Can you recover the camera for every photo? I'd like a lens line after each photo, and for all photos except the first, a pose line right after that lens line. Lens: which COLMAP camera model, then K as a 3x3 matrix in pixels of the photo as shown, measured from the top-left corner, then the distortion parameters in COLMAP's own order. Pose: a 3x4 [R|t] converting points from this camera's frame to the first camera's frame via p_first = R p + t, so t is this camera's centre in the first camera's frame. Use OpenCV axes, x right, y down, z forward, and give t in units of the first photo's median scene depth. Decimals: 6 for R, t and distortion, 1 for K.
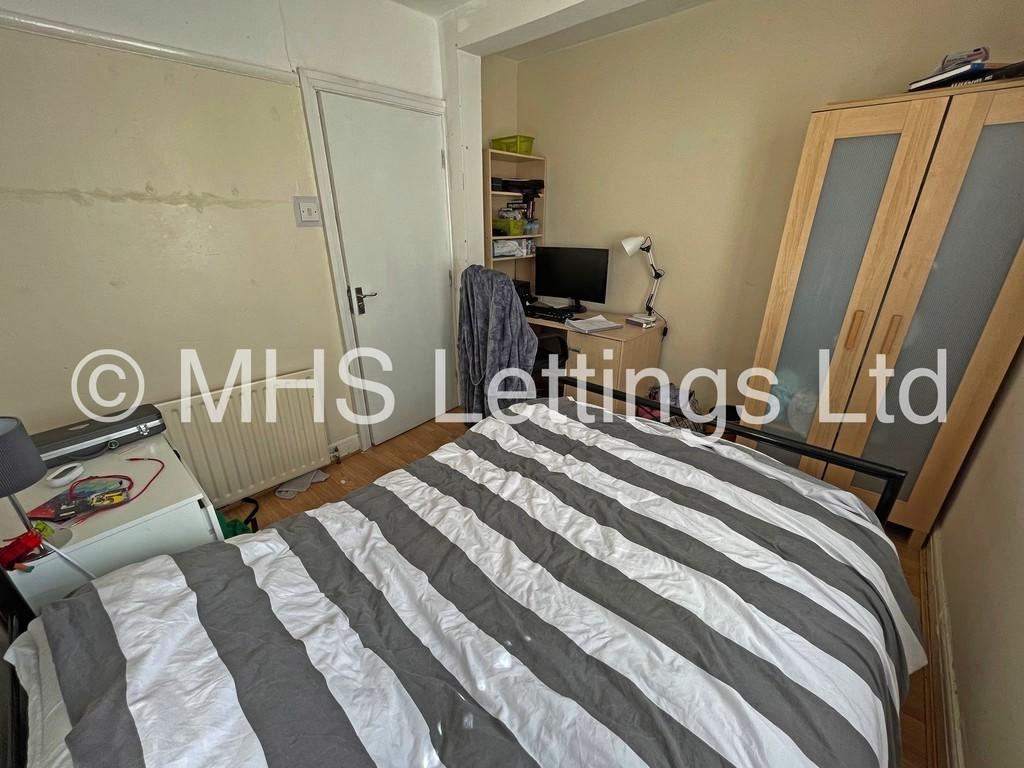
lens RADIAL K [[409.2, 0, 512.0], [0, 409.2, 384.0], [0, 0, 1]] dist [-0.000143, 0.000001]
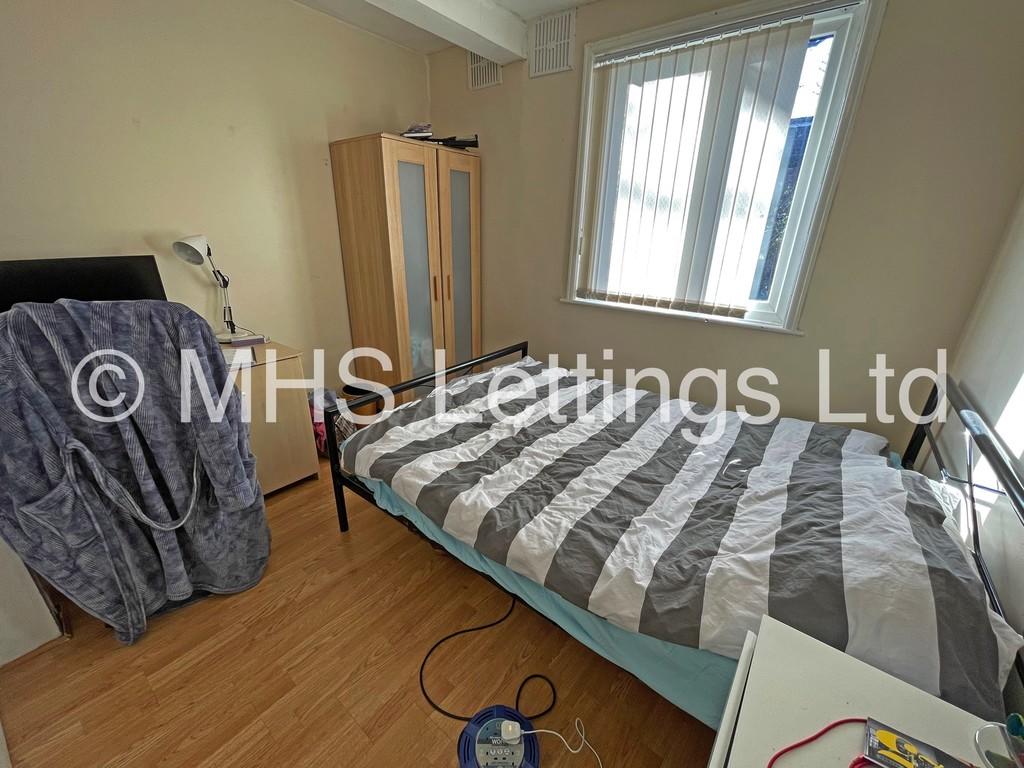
lens RADIAL K [[409.2, 0, 512.0], [0, 409.2, 384.0], [0, 0, 1]] dist [-0.000143, 0.000001]
pose [[-0.064687, -0.351168, 0.934075, -0.900178], [0.365063, 0.862824, 0.349663, -0.303648], [-0.928733, 0.363615, 0.072386, 0.881450]]
